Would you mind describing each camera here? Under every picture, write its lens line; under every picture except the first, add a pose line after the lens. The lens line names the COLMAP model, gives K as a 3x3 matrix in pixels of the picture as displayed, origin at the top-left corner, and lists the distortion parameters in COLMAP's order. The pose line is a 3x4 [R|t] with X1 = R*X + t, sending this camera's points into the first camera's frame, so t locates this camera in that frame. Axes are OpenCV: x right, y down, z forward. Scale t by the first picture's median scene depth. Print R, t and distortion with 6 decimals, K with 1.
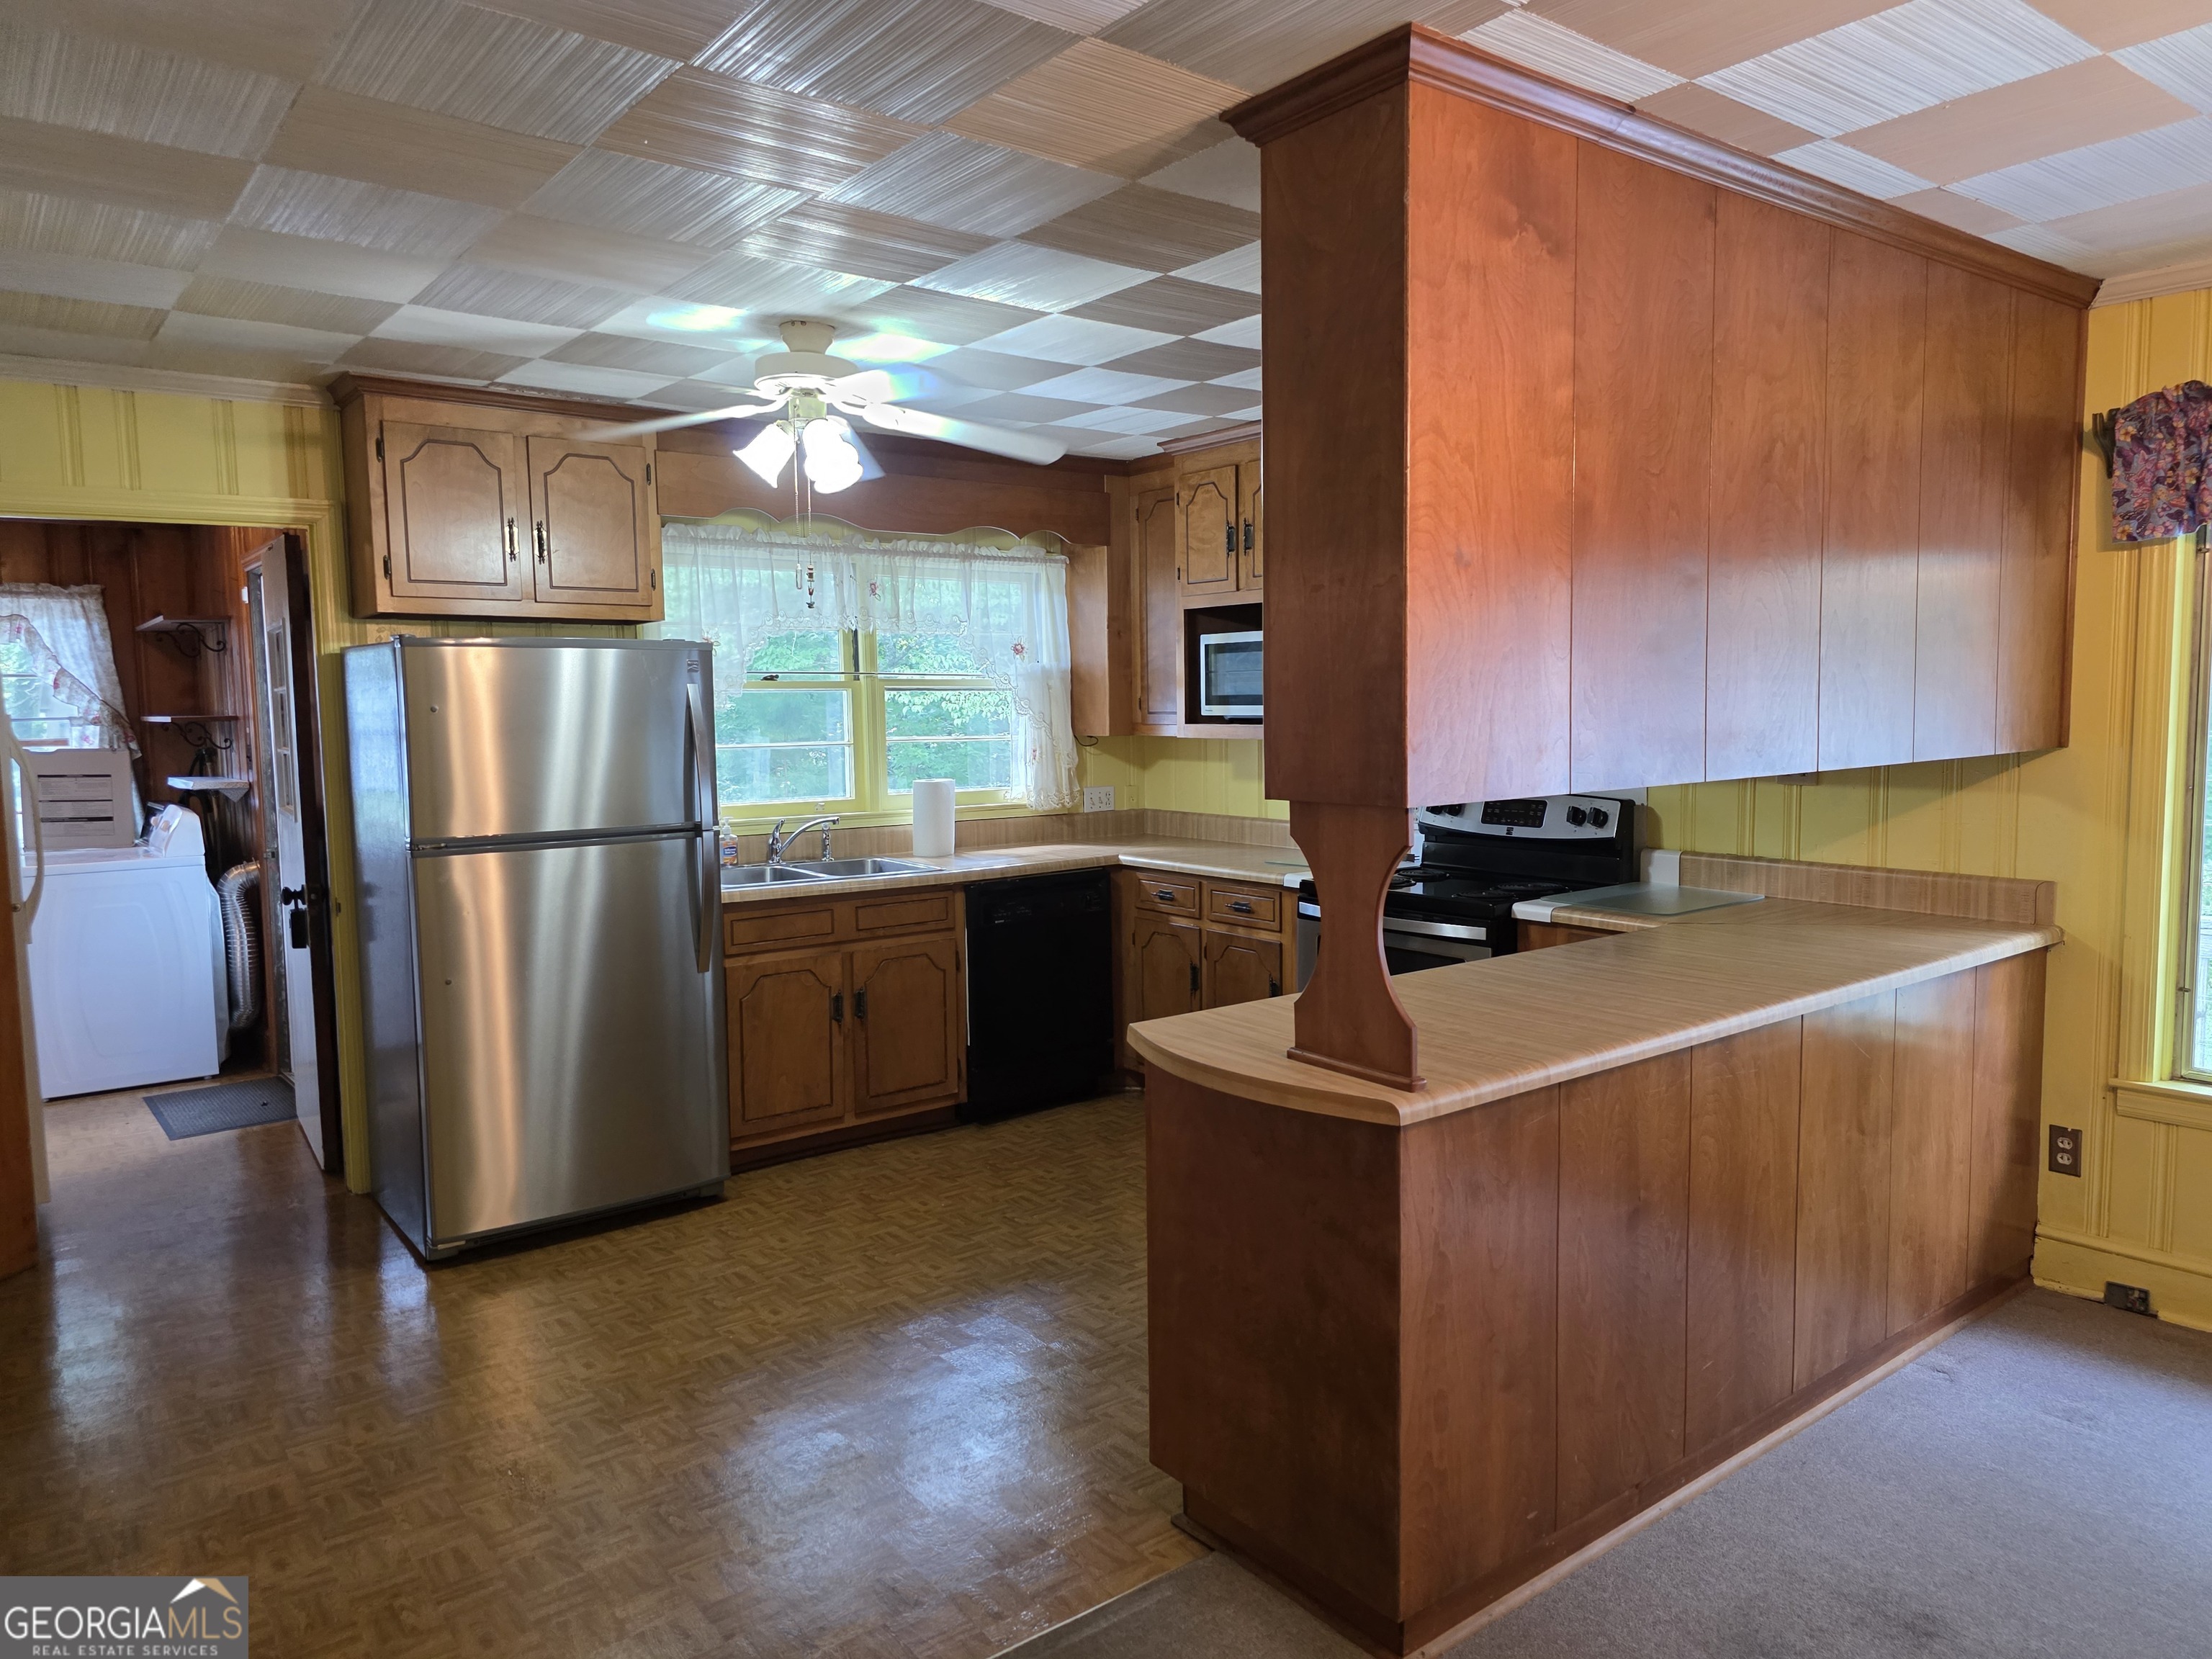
lens RADIAL K [[1478.7, 0, 1106.0], [0, 1478.7, 829.5], [0, 0, 1]] dist [0.006682, 0.002834]
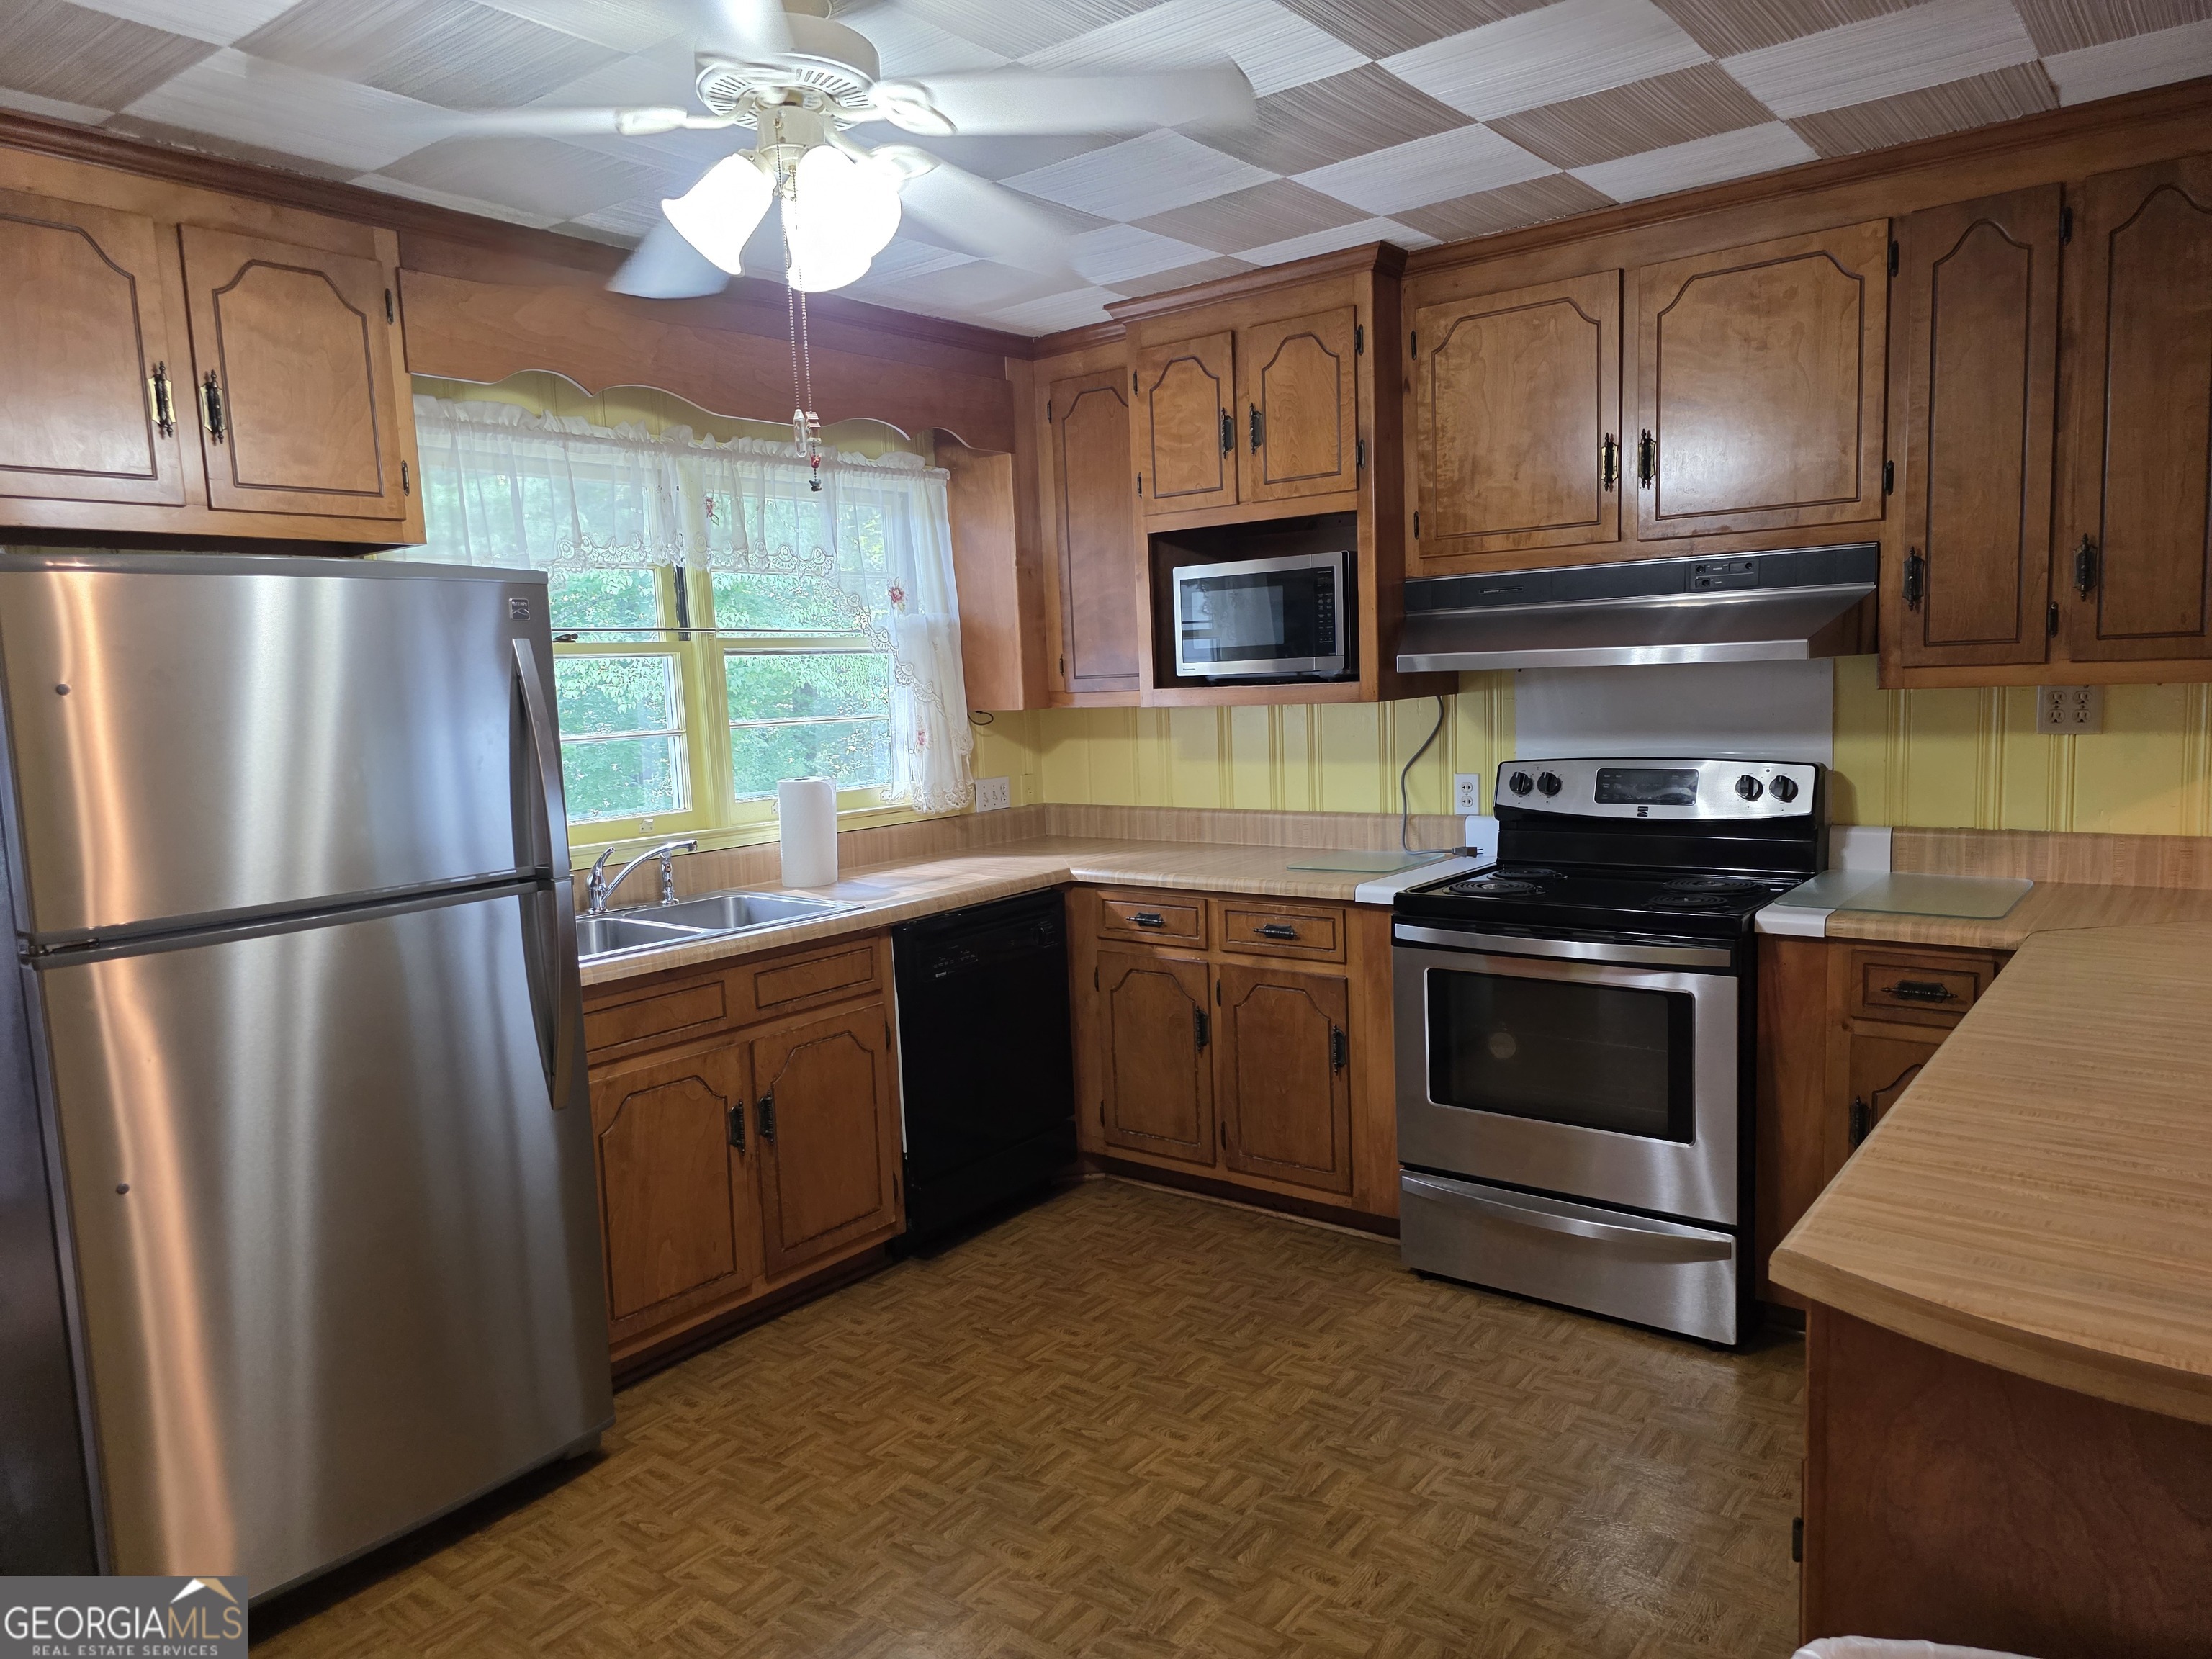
lens RADIAL K [[1494.1, 0, 1099.0], [0, 1494.1, 843.2], [0, 0, 1]] dist [-0.000476, -0.007202]
pose [[0.968897, -0.055451, 0.241173, -0.172927], [0.050404, 0.998362, 0.027053, -0.016407], [-0.242278, -0.014056, 0.970105, 0.299589]]
